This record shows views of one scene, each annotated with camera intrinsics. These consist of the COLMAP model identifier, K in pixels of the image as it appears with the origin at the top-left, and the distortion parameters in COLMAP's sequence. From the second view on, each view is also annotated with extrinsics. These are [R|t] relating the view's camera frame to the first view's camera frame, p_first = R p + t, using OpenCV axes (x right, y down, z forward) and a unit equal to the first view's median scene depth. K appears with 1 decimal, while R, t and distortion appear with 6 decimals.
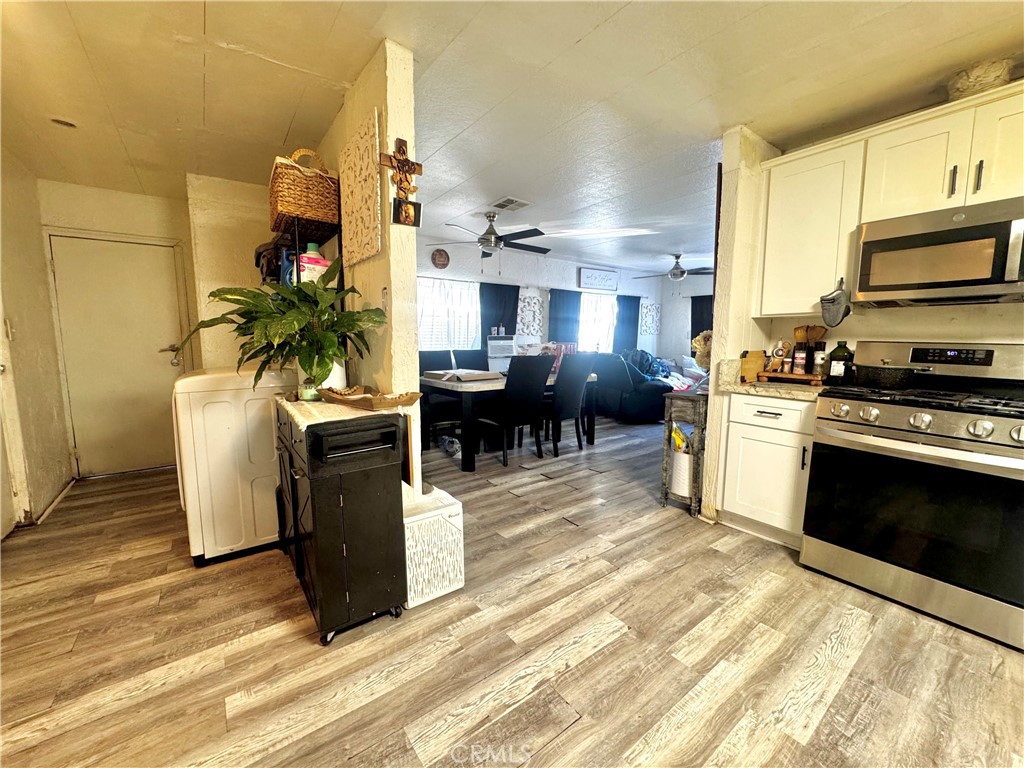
lens RADIAL K [[409.7, 0, 509.2], [0, 409.7, 385.5], [0, 0, 1]] dist [-0.002529, 0.000030]
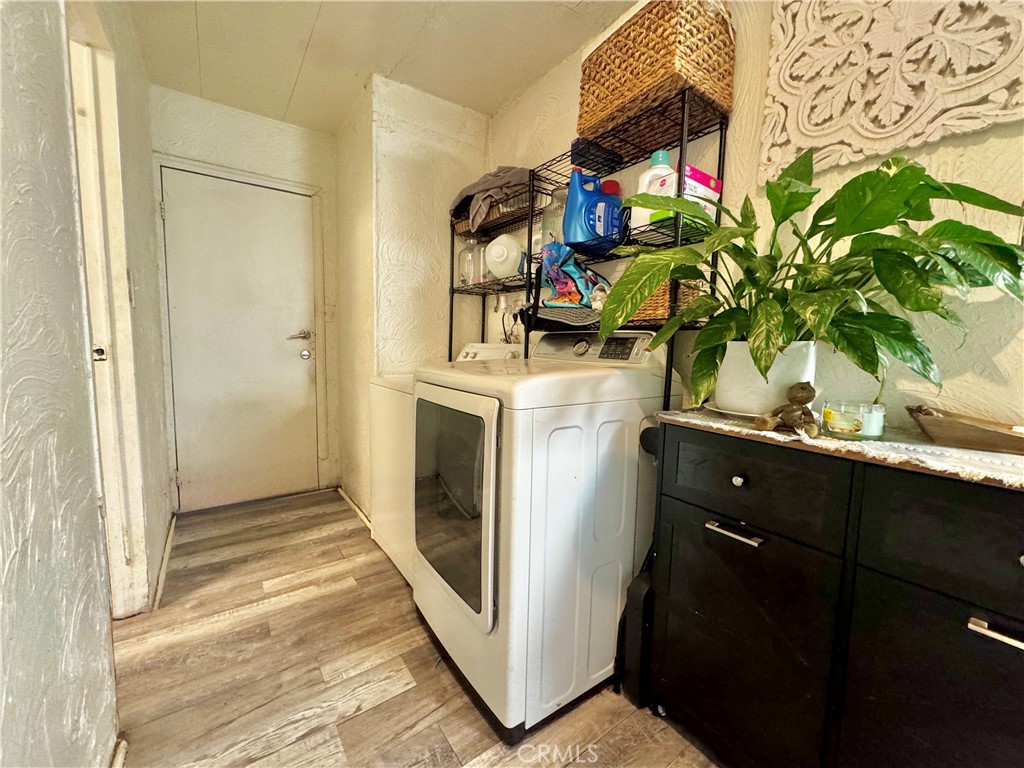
lens RADIAL K [[409.7, 0, 510.6], [0, 409.7, 383.2], [0, 0, 1]] dist [-0.002529, 0.000030]
pose [[0.999523, 0.027150, -0.014743, -0.526956], [-0.027403, 0.999476, -0.017238, -0.002371], [0.014267, 0.017633, 0.999743, 0.327485]]
